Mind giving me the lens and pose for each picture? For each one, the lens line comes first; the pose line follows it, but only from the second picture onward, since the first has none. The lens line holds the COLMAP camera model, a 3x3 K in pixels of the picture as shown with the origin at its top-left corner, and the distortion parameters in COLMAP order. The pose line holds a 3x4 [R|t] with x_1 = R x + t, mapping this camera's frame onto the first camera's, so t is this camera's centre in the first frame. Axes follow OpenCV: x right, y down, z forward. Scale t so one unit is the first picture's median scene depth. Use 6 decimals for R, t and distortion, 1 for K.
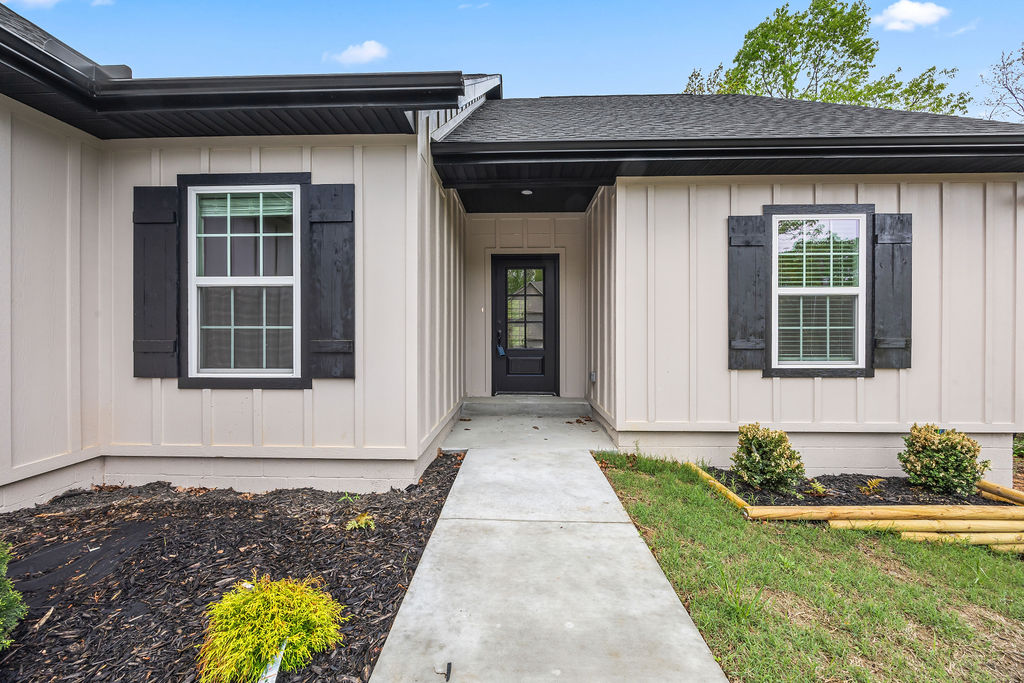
lens RADIAL K [[387.6, 0, 509.2], [0, 387.6, 338.3], [0, 0, 1]] dist [-0.000886, 0.000041]
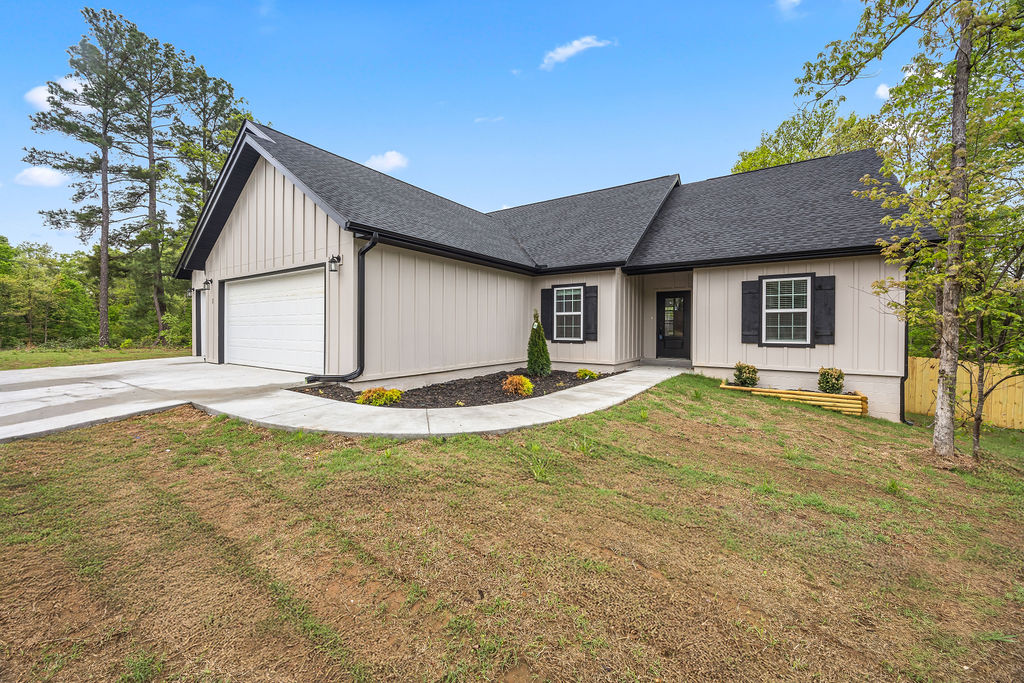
lens RADIAL K [[387.6, 0, 509.2], [0, 387.6, 338.3], [0, 0, 1]] dist [-0.000886, 0.000041]
pose [[0.841420, 0.015788, -0.540151, 0.661751], [-0.013668, 0.999875, 0.007934, 0.050248], [0.540209, 0.000707, 0.841530, -1.910309]]
